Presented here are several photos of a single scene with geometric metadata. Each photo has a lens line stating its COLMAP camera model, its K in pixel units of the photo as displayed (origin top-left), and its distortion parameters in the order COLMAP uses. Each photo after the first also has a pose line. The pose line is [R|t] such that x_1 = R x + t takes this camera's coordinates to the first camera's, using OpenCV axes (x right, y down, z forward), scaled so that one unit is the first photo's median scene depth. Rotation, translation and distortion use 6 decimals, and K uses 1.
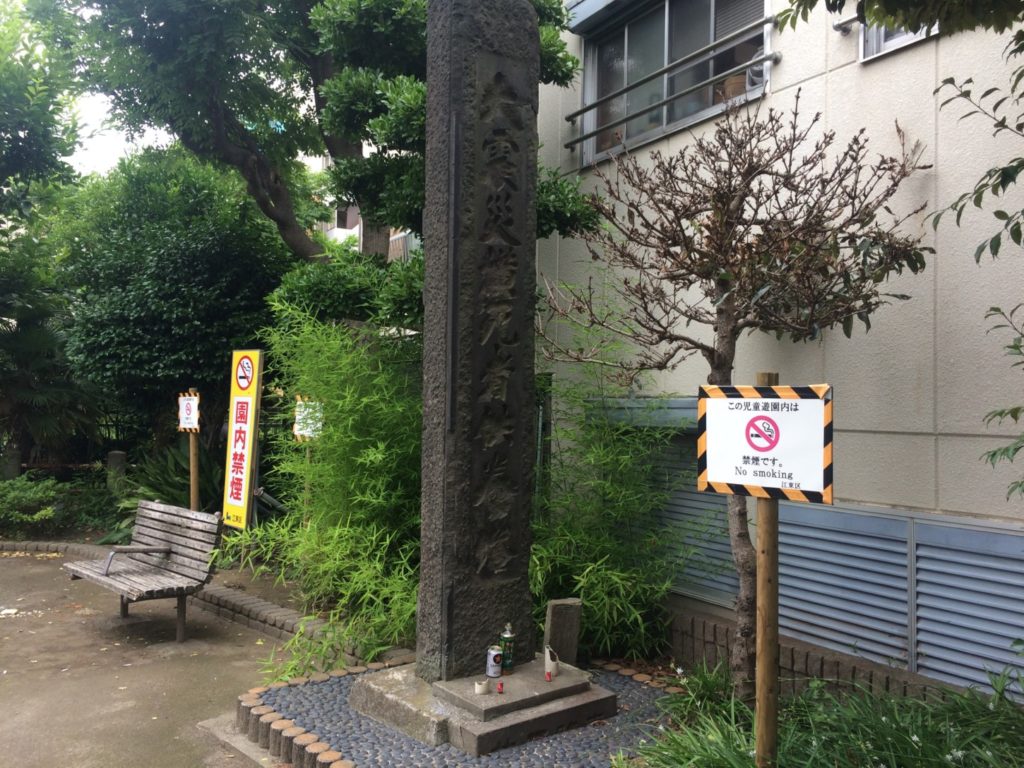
lens RADIAL K [[856.6, 0, 510.7], [0, 856.6, 379.6], [0, 0, 1]] dist [0.016338, -0.015250]
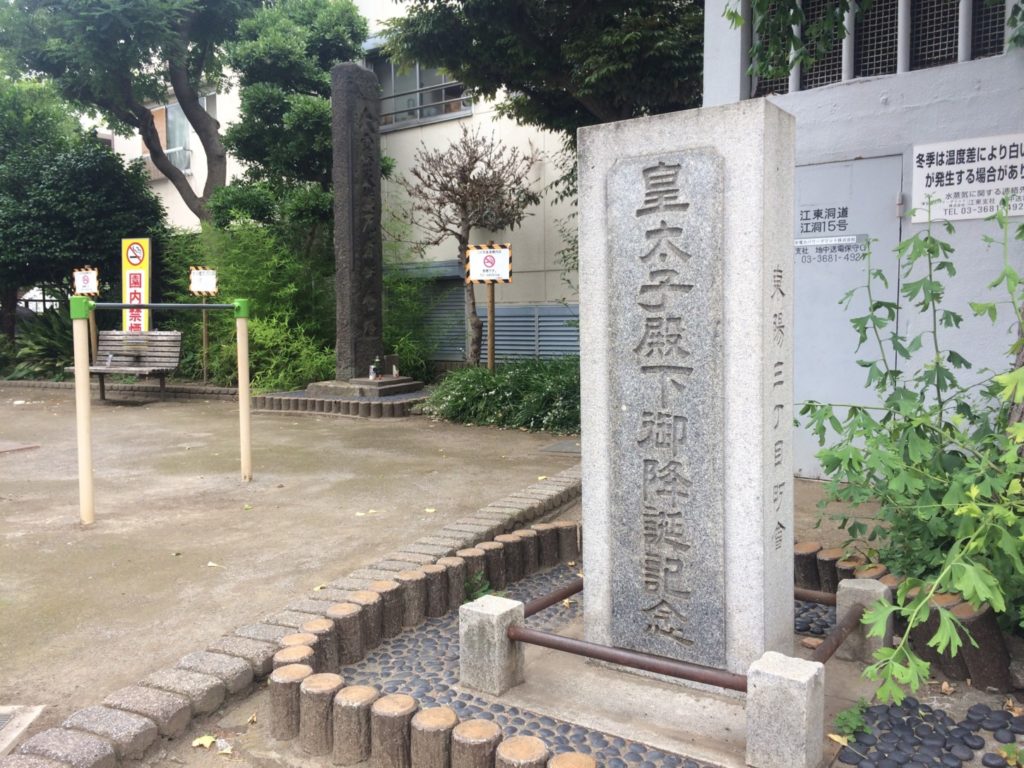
lens RADIAL K [[856.6, 0, 511.5], [0, 856.6, 384.3], [0, 0, 1]] dist [0.016338, -0.015250]
pose [[0.920970, -0.055342, 0.385682, -0.573712], [0.012020, 0.993426, 0.113845, 0.107109], [-0.389447, -0.100212, 0.915581, -1.275904]]
